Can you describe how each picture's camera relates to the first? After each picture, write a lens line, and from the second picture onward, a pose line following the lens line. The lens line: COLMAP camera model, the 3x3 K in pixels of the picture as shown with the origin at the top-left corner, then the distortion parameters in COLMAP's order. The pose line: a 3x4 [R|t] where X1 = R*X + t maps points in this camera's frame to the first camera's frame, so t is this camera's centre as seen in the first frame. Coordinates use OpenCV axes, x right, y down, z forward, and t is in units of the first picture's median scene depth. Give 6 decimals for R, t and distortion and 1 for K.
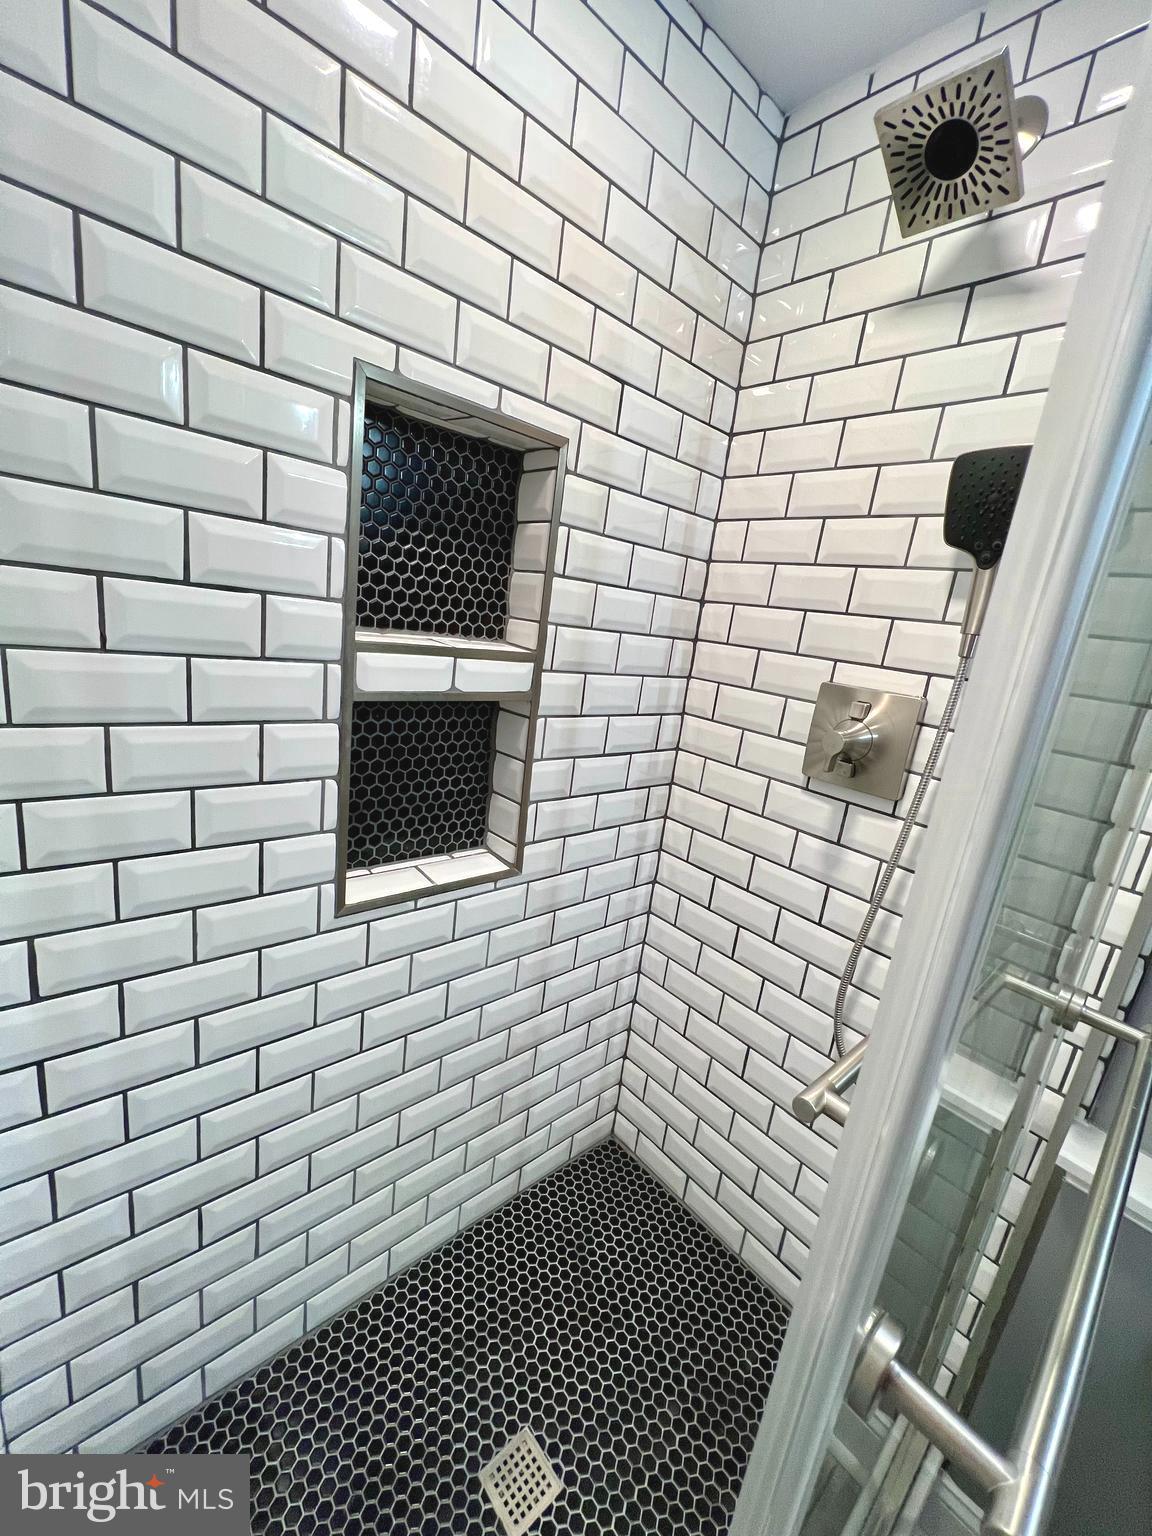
lens RADIAL K [[618.7, 0, 576.0], [0, 618.7, 768.0], [0, 0, 1]] dist [0.000861, 0.000556]
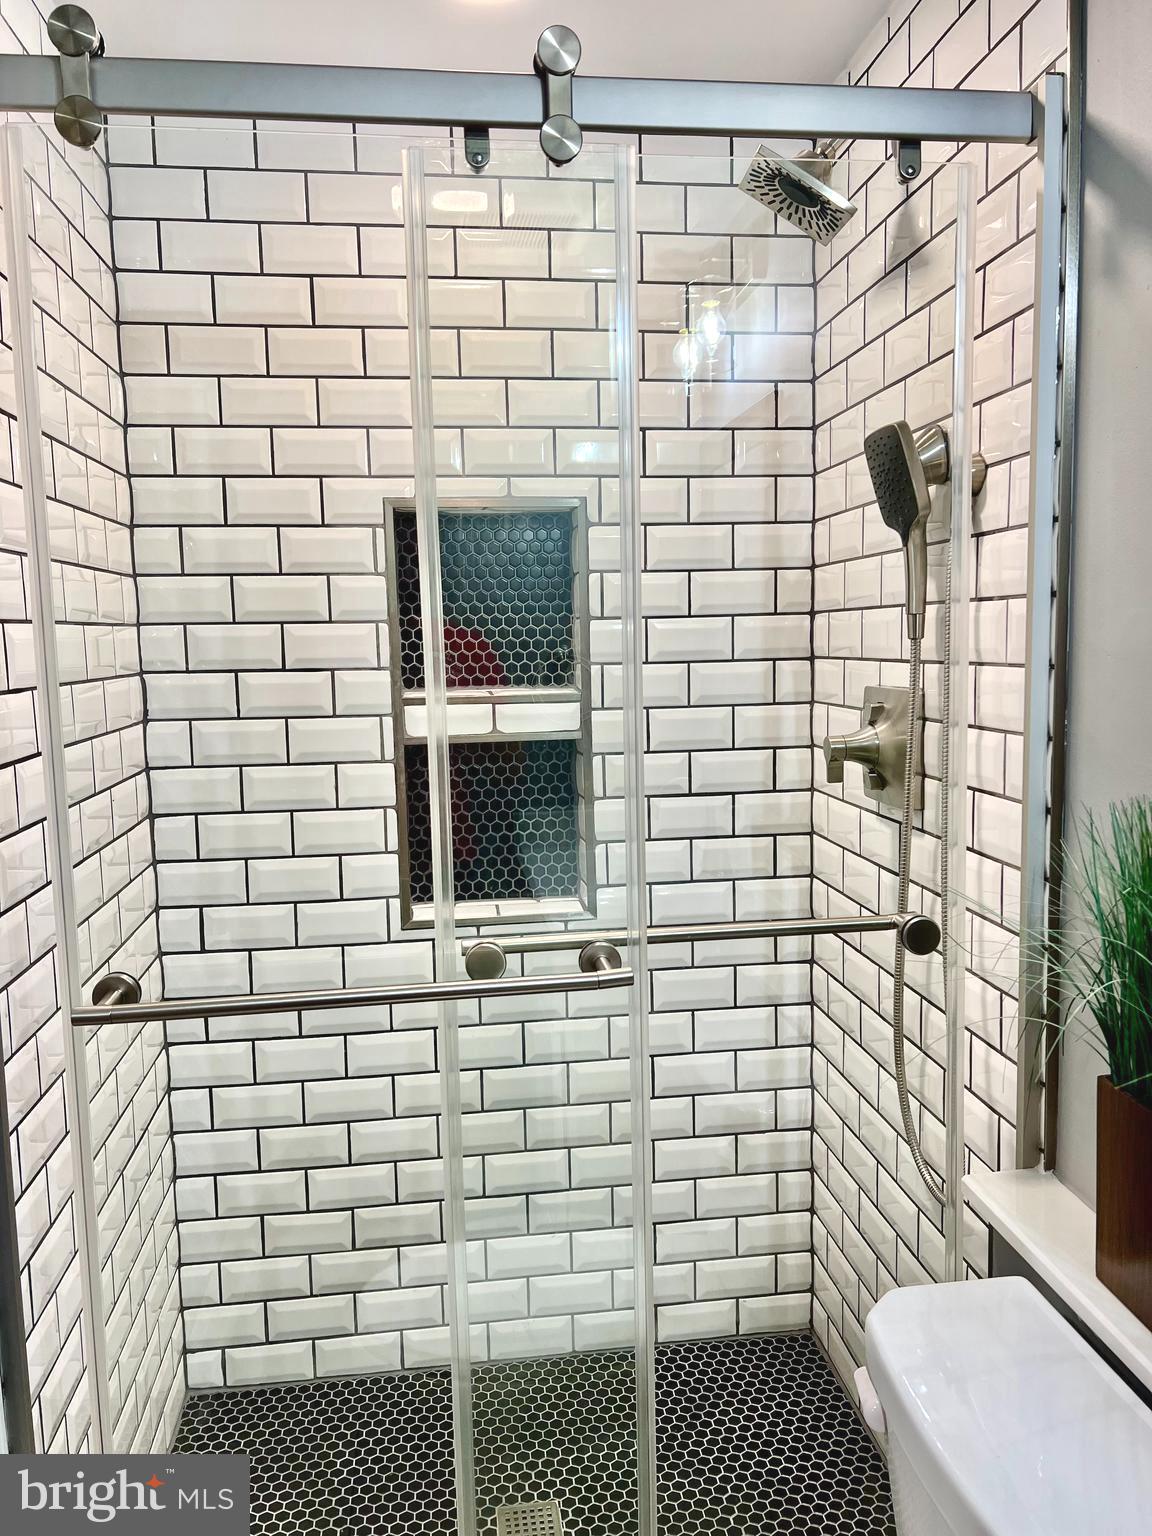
lens RADIAL K [[1163.6, 0, 576.0], [0, 1163.6, 768.0], [0, 0, 1]] dist [0.111791, -0.177260]
pose [[0.814737, -0.081133, -0.574126, 1.035471], [-0.016005, 0.986638, -0.162140, 0.255924], [0.579609, 0.141290, 0.802552, -0.559367]]
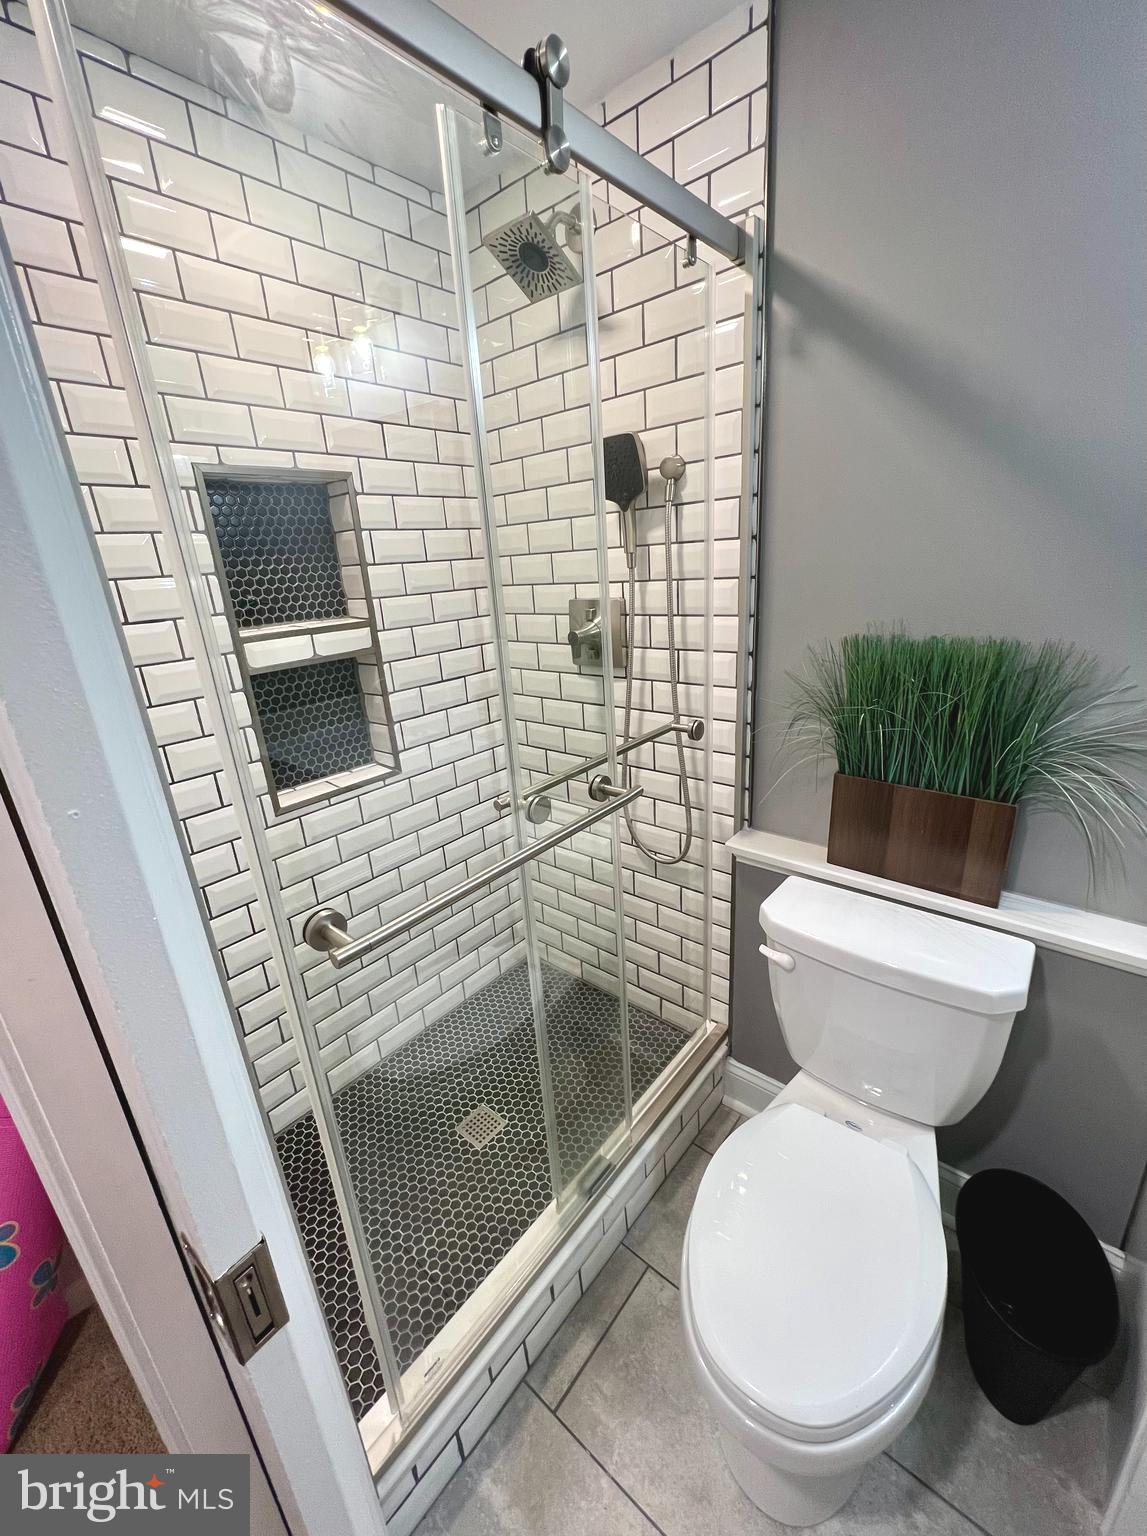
lens RADIAL K [[618.7, 0, 573.5], [0, 618.7, 768.0], [0, 0, 1]] dist [0.000861, 0.000556]
pose [[0.972236, -0.223135, 0.070479, 0.222900], [0.216330, 0.971899, 0.092809, 0.122624], [-0.089207, -0.074986, 0.993186, -0.524932]]
